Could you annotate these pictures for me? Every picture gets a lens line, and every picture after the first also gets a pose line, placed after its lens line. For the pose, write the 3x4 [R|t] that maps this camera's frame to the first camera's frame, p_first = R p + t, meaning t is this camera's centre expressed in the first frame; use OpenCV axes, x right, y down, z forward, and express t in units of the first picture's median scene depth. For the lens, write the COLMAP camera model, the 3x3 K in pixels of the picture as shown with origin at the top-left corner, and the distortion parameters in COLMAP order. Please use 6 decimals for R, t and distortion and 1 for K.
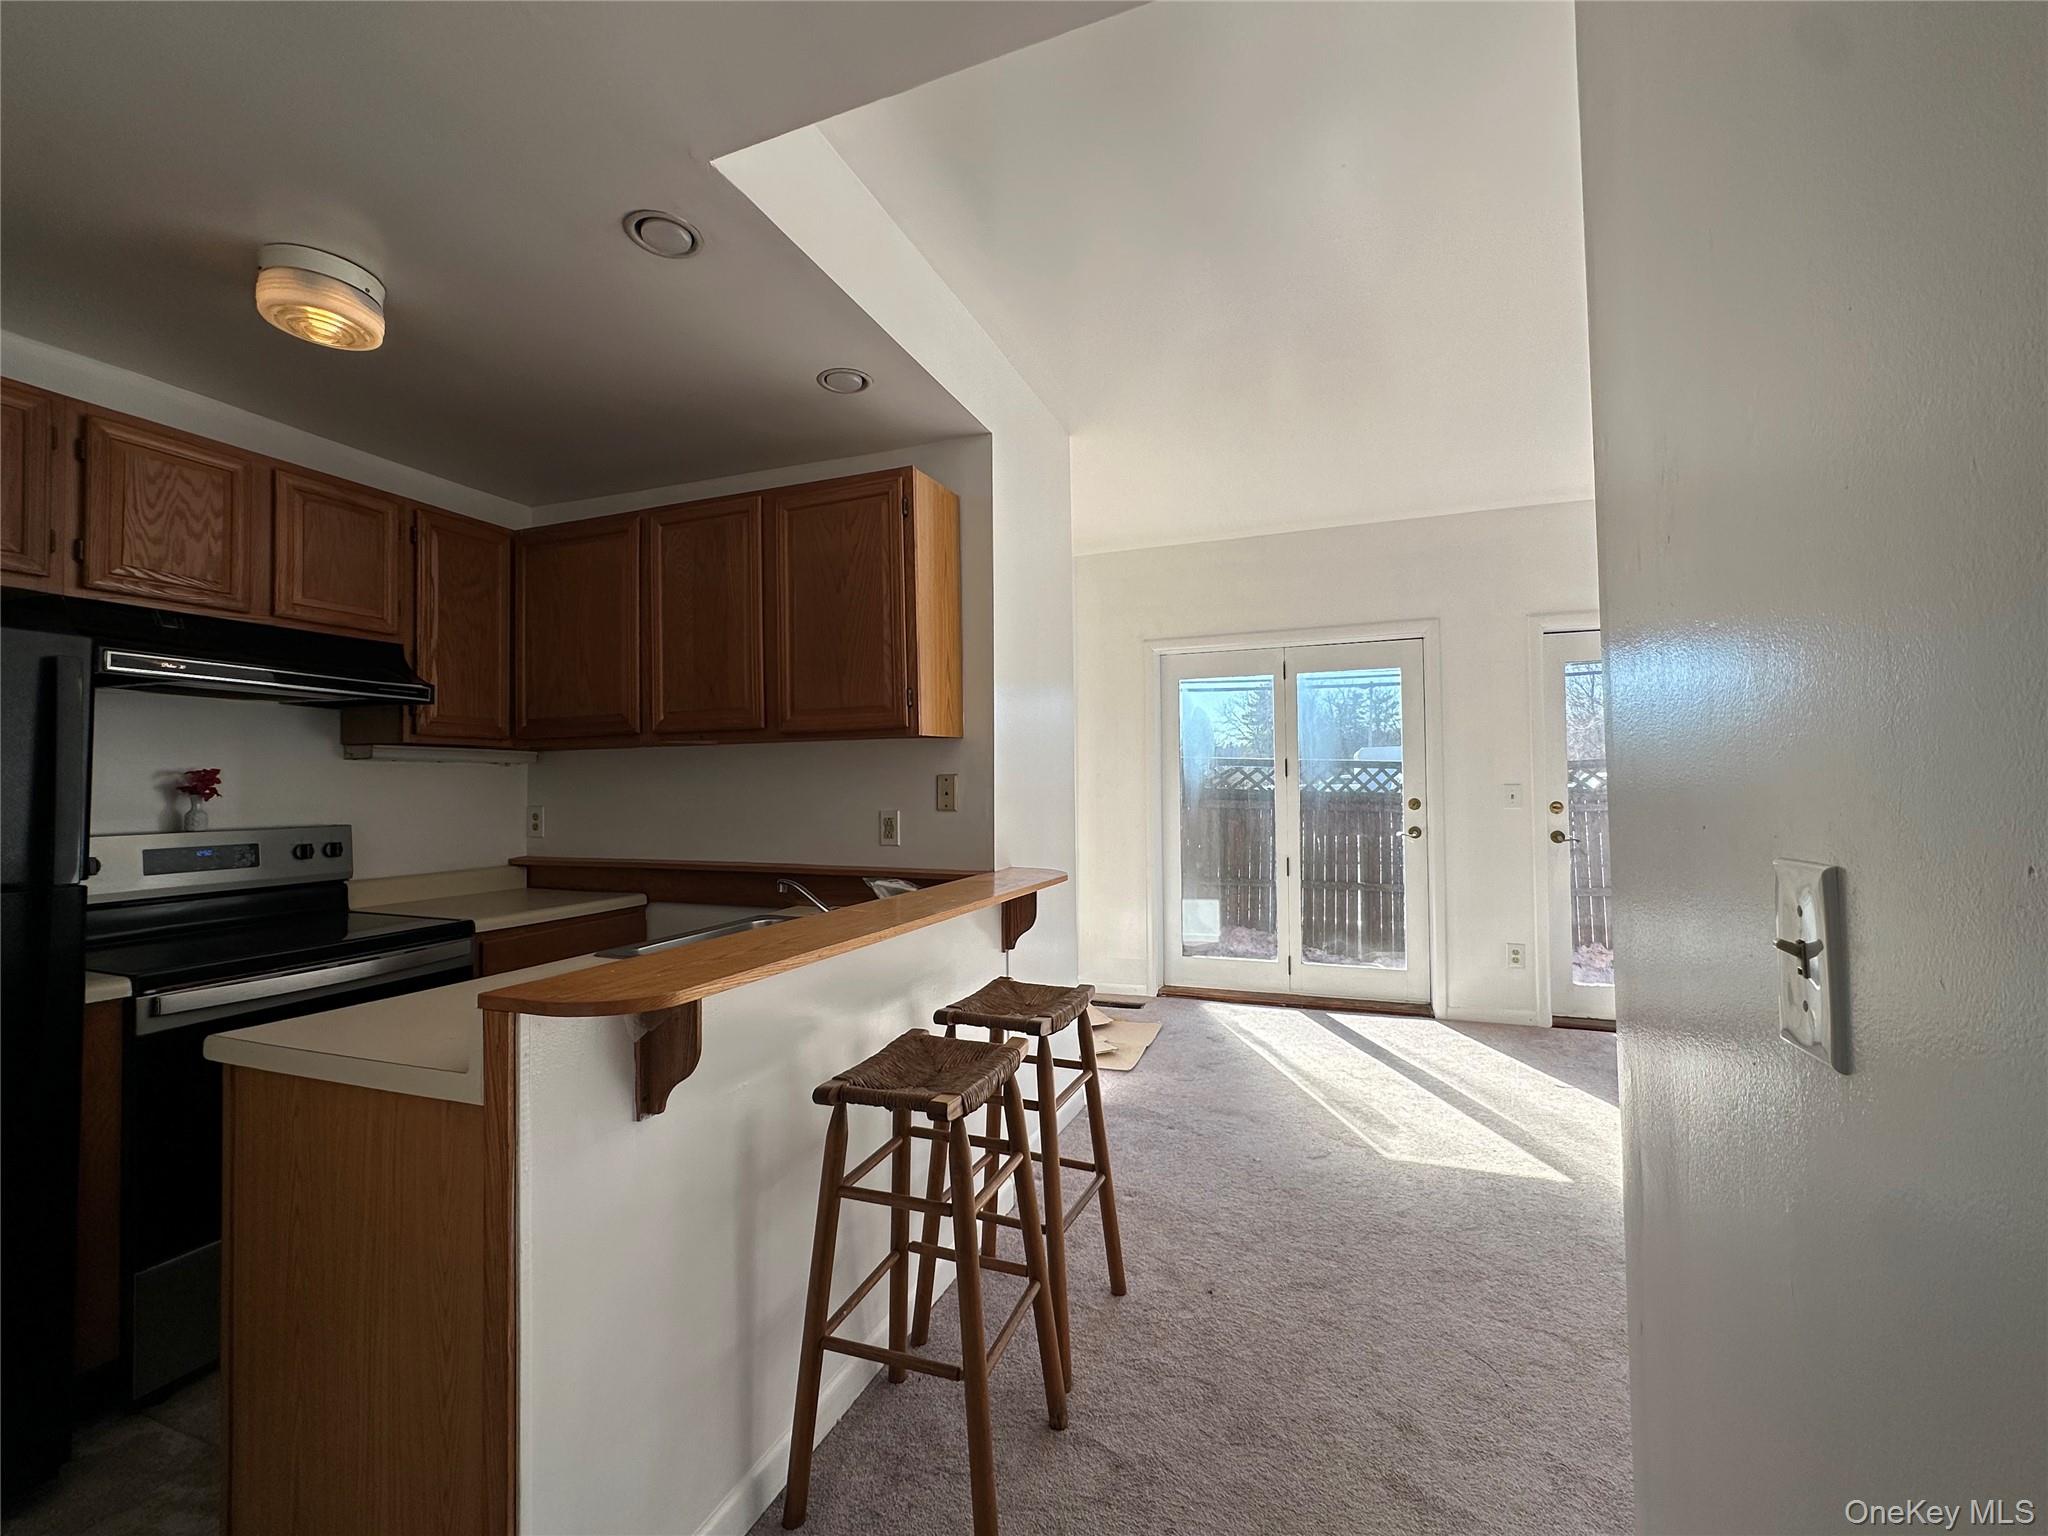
lens RADIAL K [[871.8, 0, 1020.6], [0, 871.8, 768.6], [0, 0, 1]] dist [-0.001656, 0.000866]
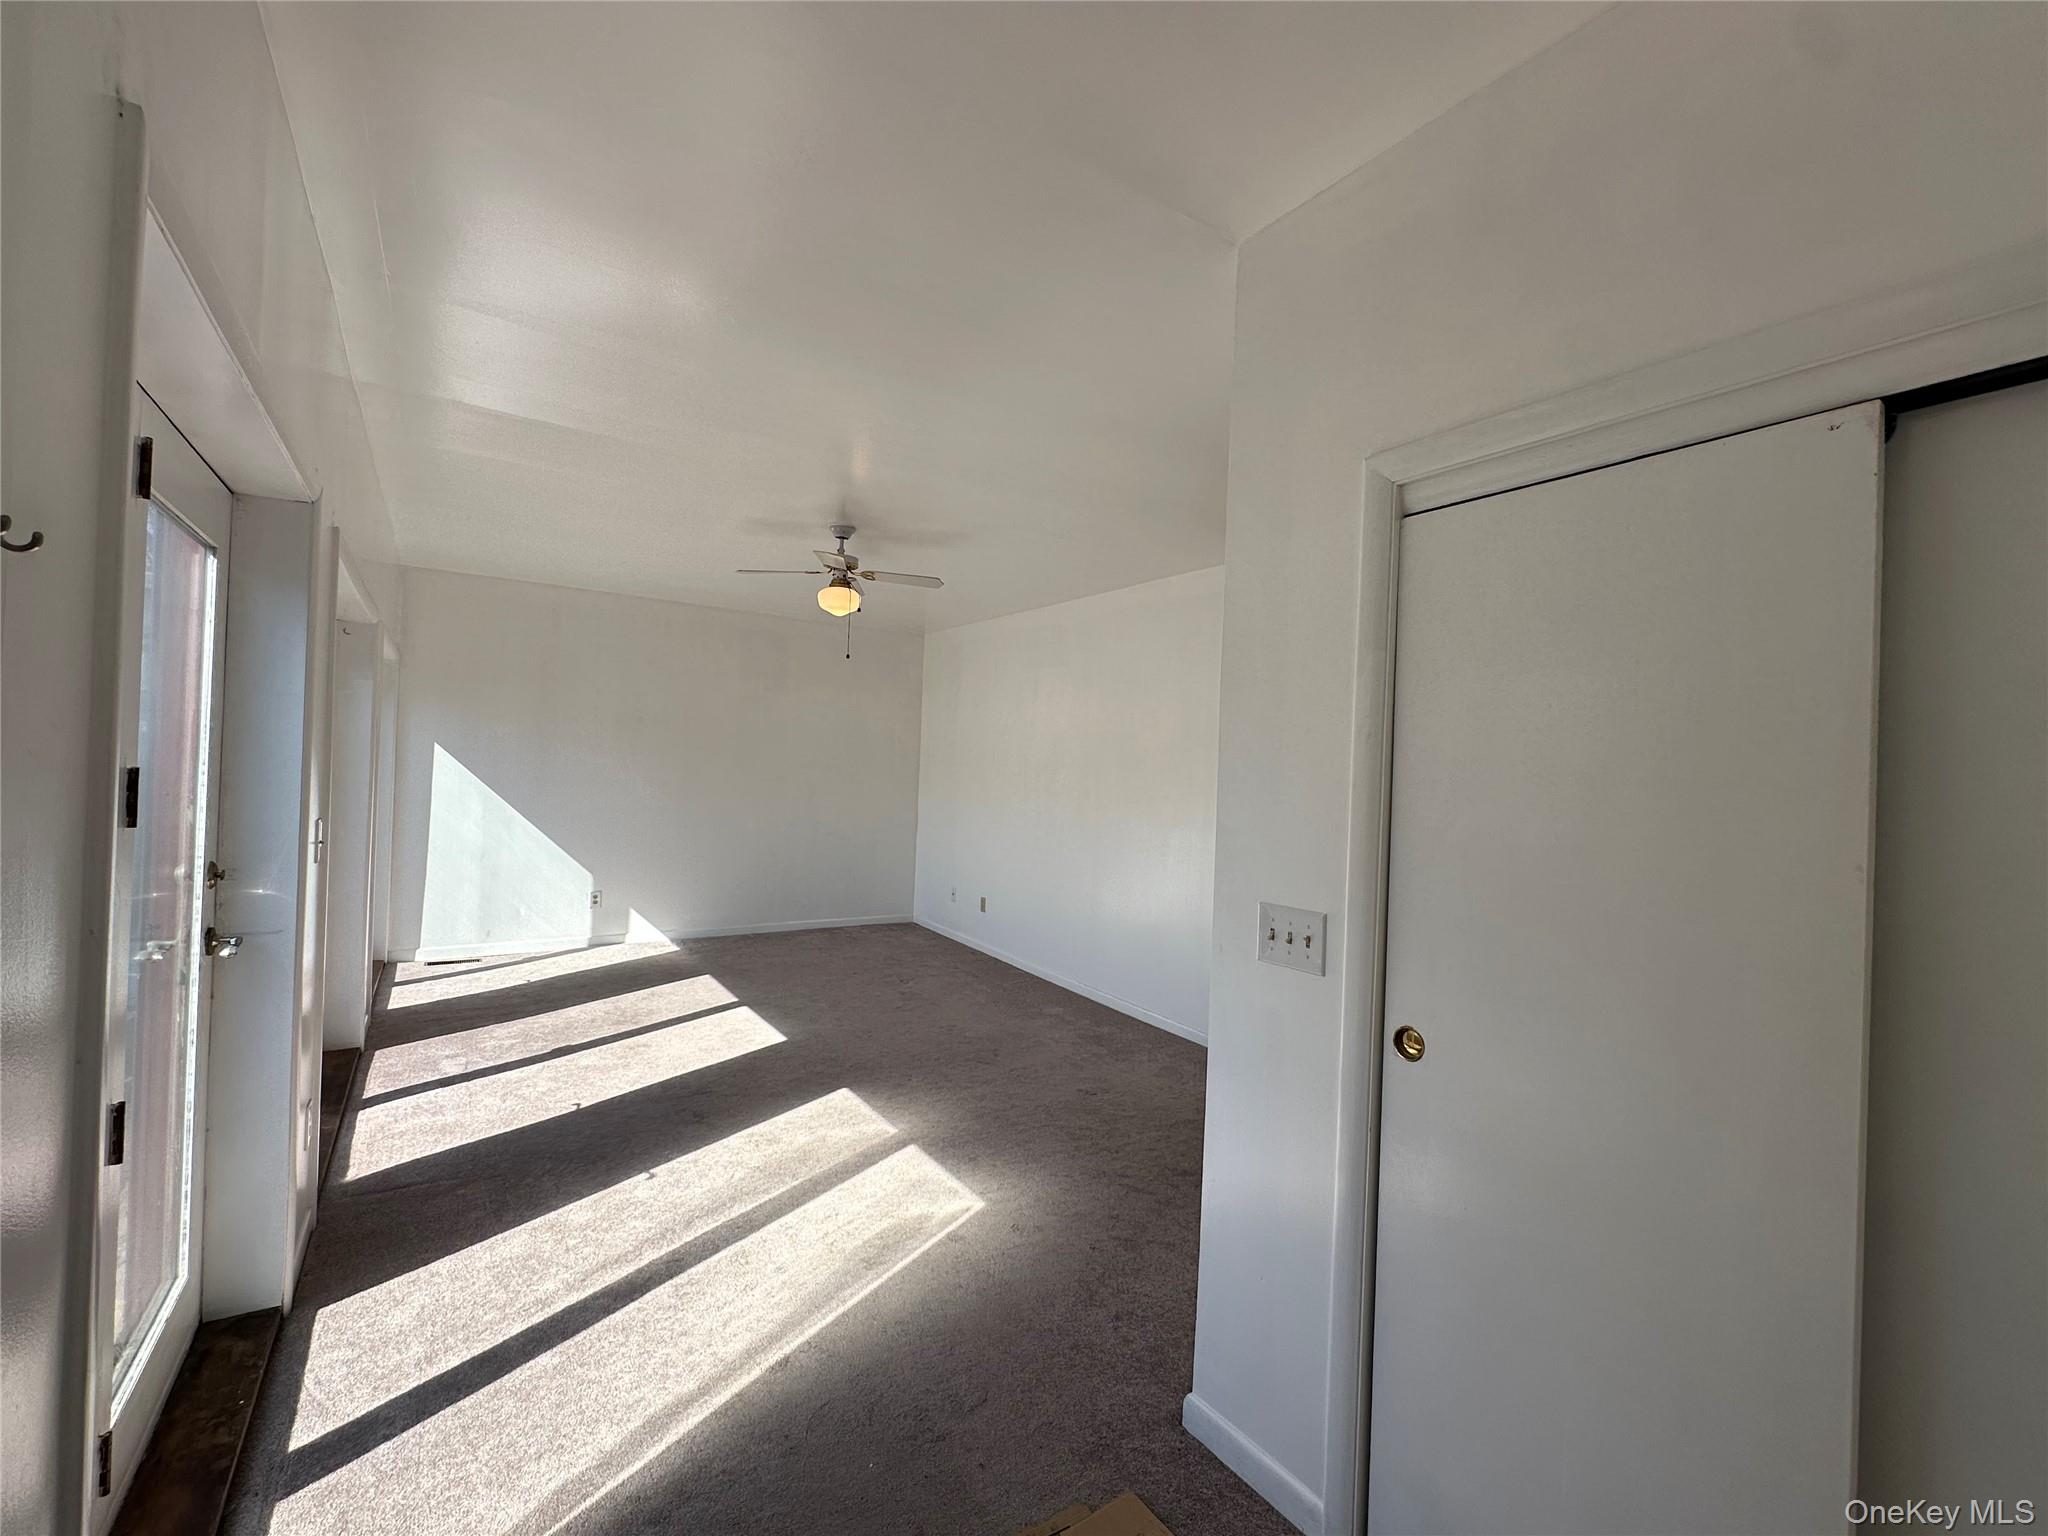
lens RADIAL K [[871.8, 0, 1020.5], [0, 871.8, 768.6], [0, 0, 1]] dist [-0.001656, 0.000866]
pose [[-0.818277, -0.019439, 0.574496, -0.209160], [-0.046029, 0.998435, -0.031778, -0.028601], [-0.572979, -0.052447, -0.817890, 2.067630]]
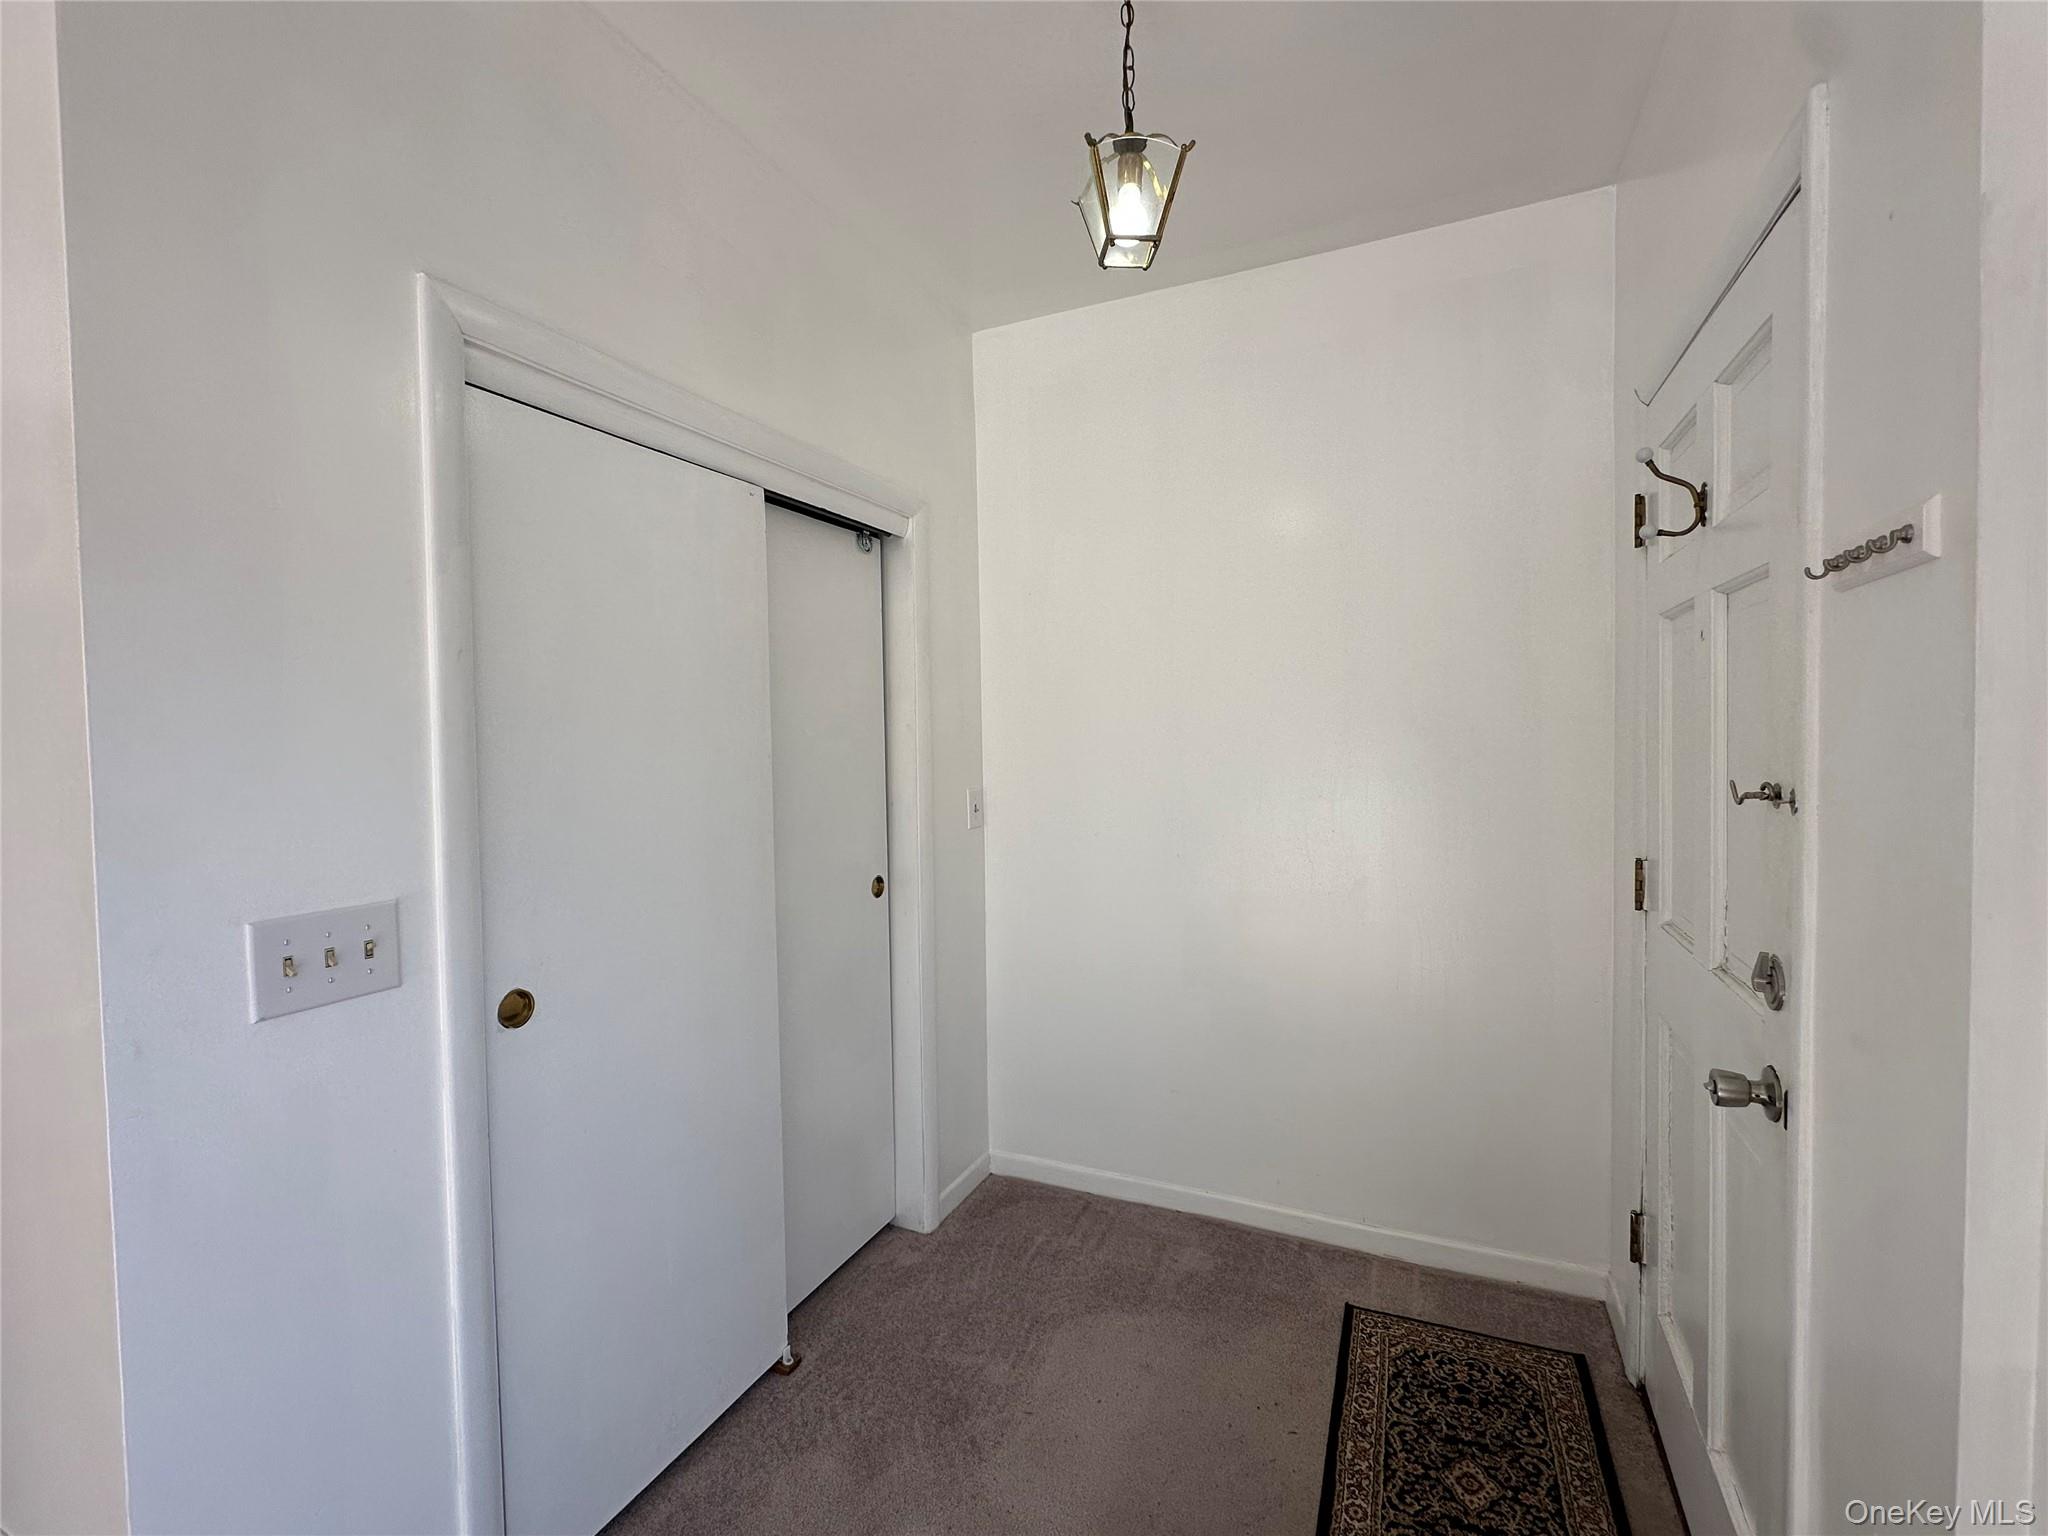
lens RADIAL K [[871.8, 0, 1019.2], [0, 871.8, 768.3], [0, 0, 1]] dist [-0.001656, 0.000866]
pose [[-0.062816, 0.045680, -0.996979, 0.424765], [0.041173, 0.998220, 0.043143, -0.026106], [0.997175, -0.038339, -0.064585, 1.749960]]
